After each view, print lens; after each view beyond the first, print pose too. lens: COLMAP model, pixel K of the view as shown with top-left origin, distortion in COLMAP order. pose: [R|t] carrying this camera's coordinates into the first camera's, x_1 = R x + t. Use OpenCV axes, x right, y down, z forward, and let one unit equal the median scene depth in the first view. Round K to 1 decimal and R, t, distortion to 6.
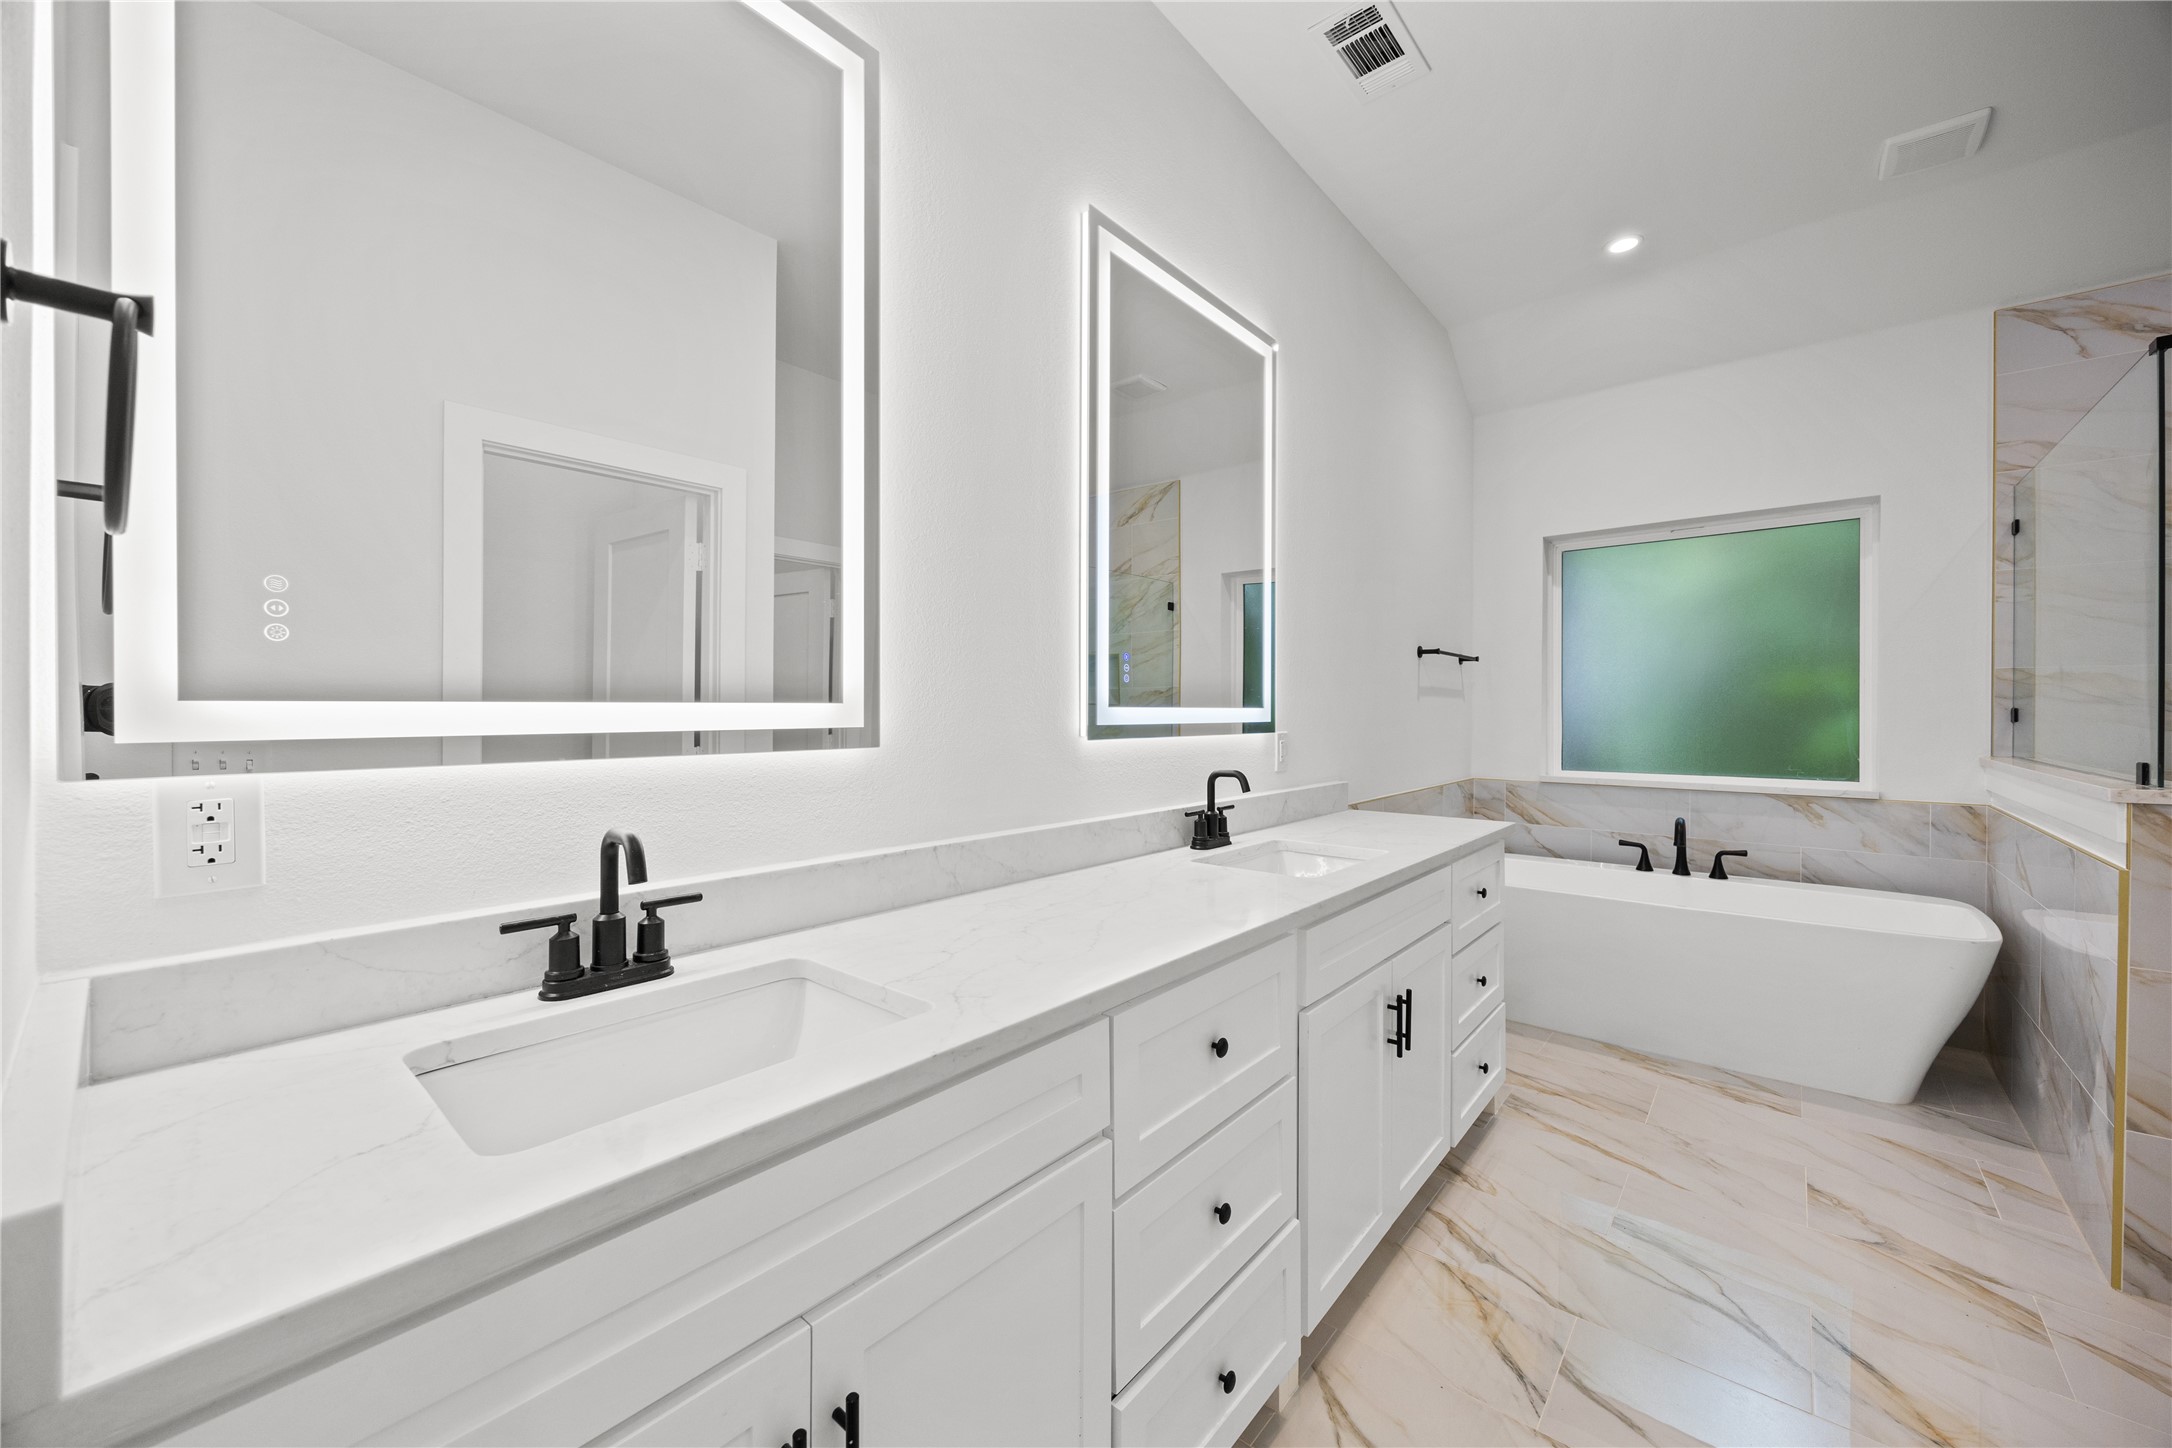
lens RADIAL K [[824.6, 0, 1077.1], [0, 824.6, 713.0], [0, 0, 1]] dist [-0.000898, -0.000752]
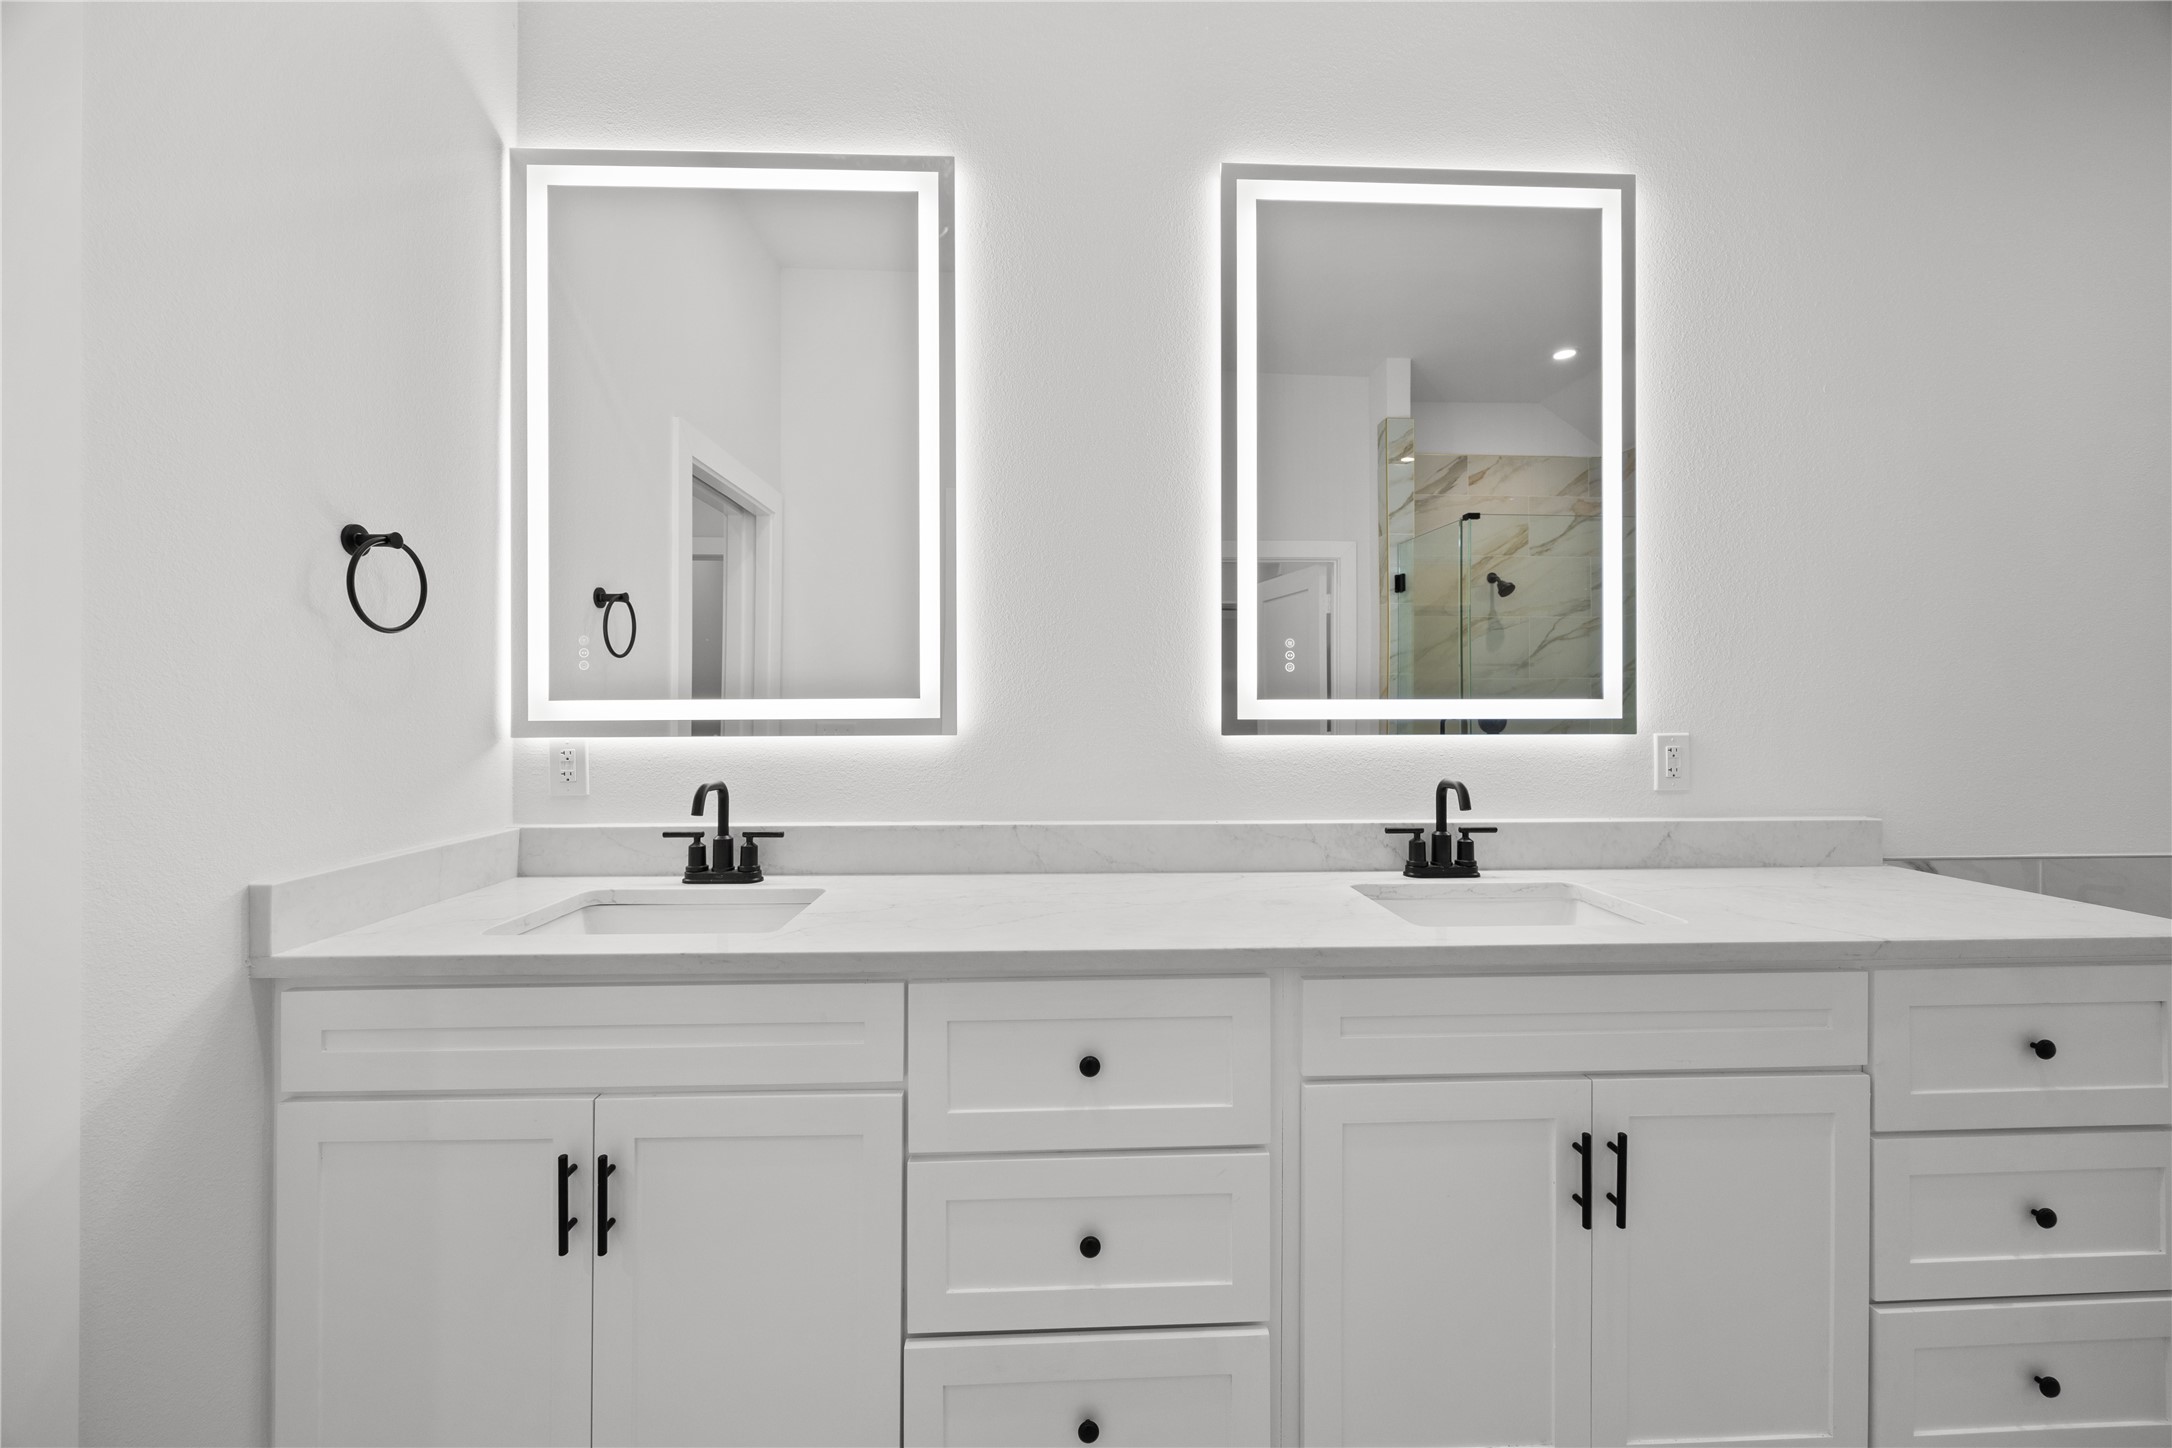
lens RADIAL K [[824.6, 0, 1088.1], [0, 824.6, 702.9], [0, 0, 1]] dist [-0.000898, -0.000752]
pose [[0.680908, -0.007775, -0.732328, 0.766109], [0.001237, 0.999954, -0.009466, 0.006556], [0.732368, 0.005540, 0.680886, 0.328335]]
